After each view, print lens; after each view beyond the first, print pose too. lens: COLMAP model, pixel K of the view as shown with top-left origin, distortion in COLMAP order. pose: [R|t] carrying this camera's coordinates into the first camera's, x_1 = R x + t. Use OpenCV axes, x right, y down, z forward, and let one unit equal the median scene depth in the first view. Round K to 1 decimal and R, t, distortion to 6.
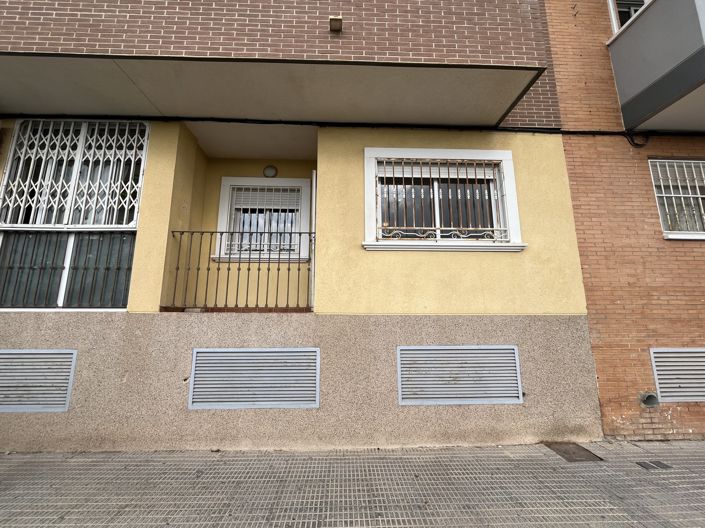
lens RADIAL K [[288.8, 0, 349.6], [0, 288.8, 263.5], [0, 0, 1]] dist [-0.003945, 0.000448]
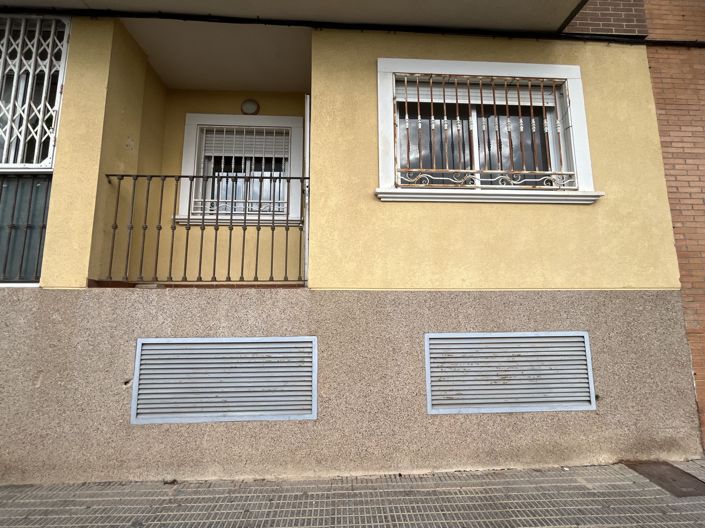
lens RADIAL K [[288.8, 0, 349.6], [0, 288.8, 263.5], [0, 0, 1]] dist [-0.003945, 0.000448]
pose [[0.999908, -0.002696, 0.013328, -0.031092], [0.001953, 0.998458, 0.055475, 0.070767], [-0.013457, -0.055443, 0.998371, 0.289445]]
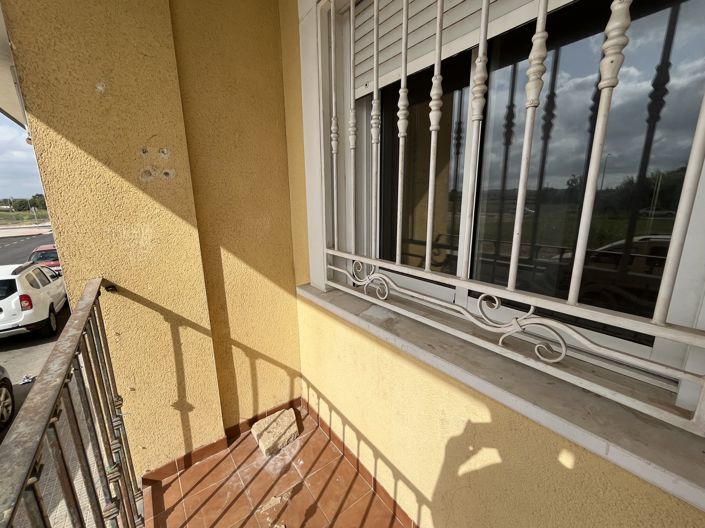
lens RADIAL K [[288.8, 0, 349.6], [0, 288.8, 263.5], [0, 0, 1]] dist [-0.003945, 0.000448]
pose [[0.567007, 0.171296, -0.805705, -0.245395], [0.158764, 0.937071, 0.310954, -0.192925], [0.808268, -0.304230, 0.504130, 1.143241]]
